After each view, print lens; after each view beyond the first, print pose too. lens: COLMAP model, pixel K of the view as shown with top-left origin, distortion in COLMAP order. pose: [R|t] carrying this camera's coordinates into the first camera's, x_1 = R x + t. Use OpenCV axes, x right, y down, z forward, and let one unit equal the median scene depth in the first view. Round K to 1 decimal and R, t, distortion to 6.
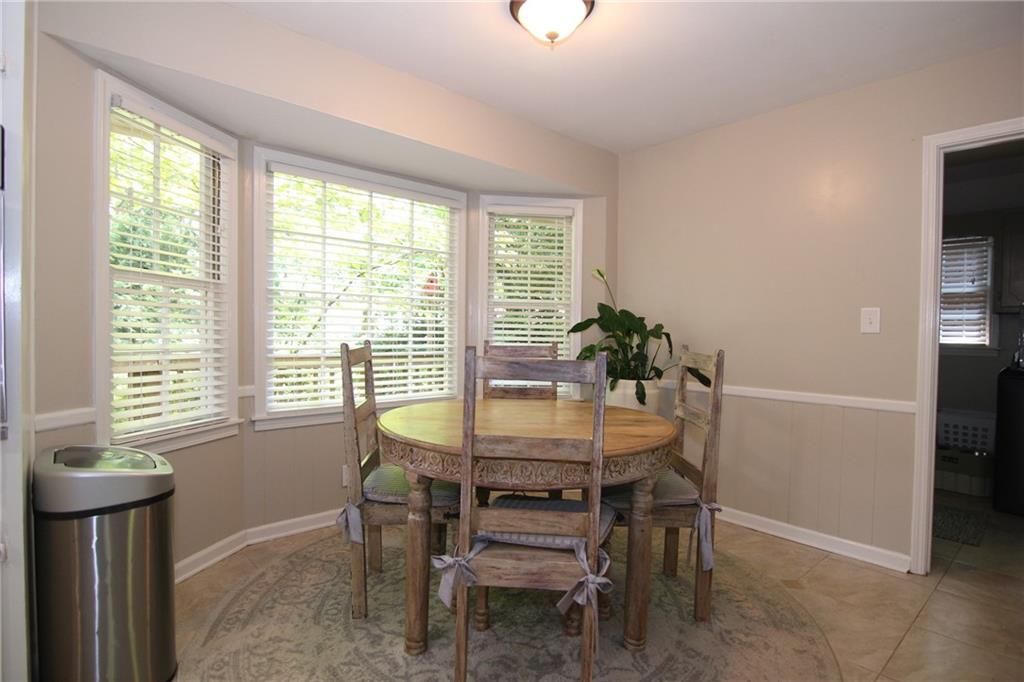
lens RADIAL K [[516.5, 0, 516.5], [0, 516.5, 345.0], [0, 0, 1]] dist [-0.012698, 0.000520]
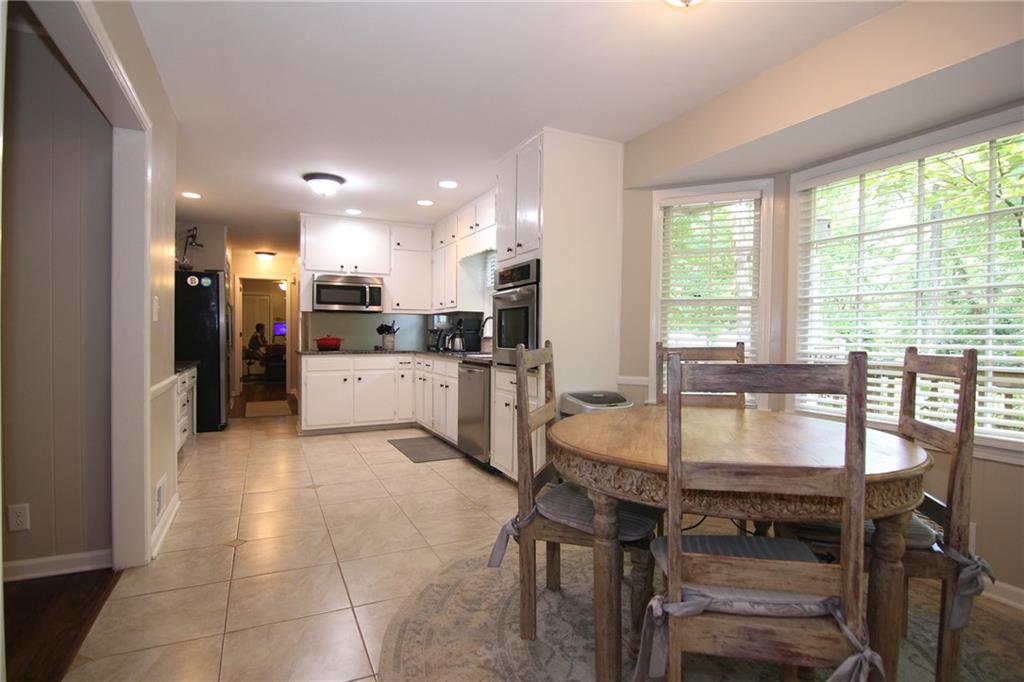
lens RADIAL K [[516.5, 0, 520.8], [0, 516.5, 343.8], [0, 0, 1]] dist [-0.012698, 0.000520]
pose [[-0.260000, -0.002507, -0.965605, 0.709340], [-0.038269, 0.999238, 0.007710, 0.002673], [0.964850, 0.038957, -0.259898, 0.690548]]
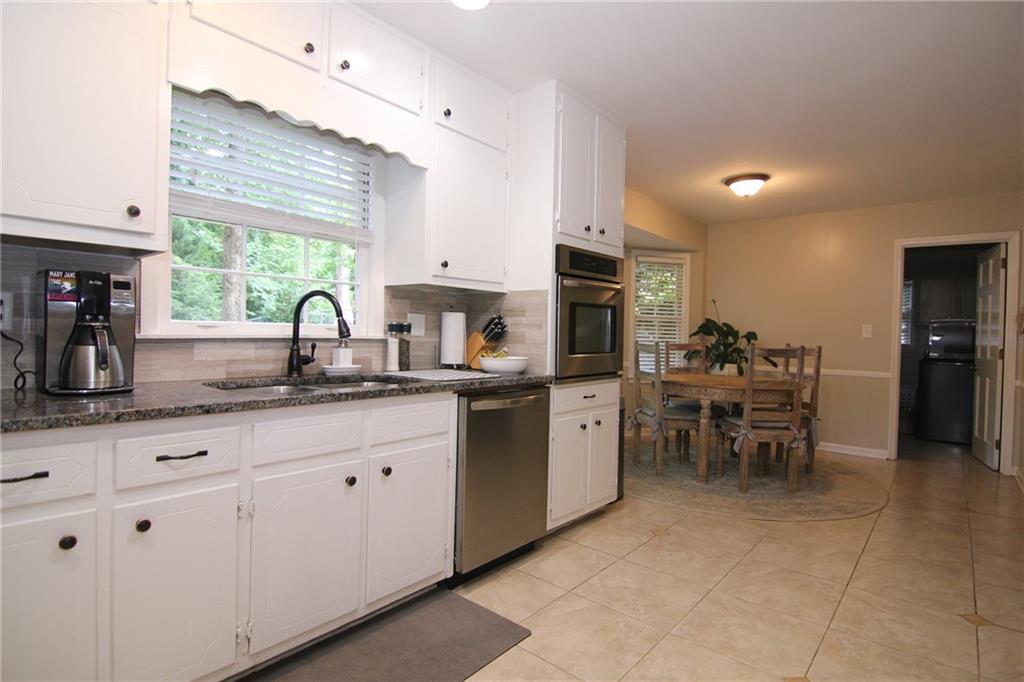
lens RADIAL K [[516.5, 0, 519.9], [0, 516.5, 343.0], [0, 0, 1]] dist [-0.012698, 0.000520]
pose [[0.989674, 0.003380, 0.143298, -0.805932], [-0.003196, 0.999994, -0.001515, 0.003488], [-0.143303, 0.001041, 0.989678, -0.660931]]
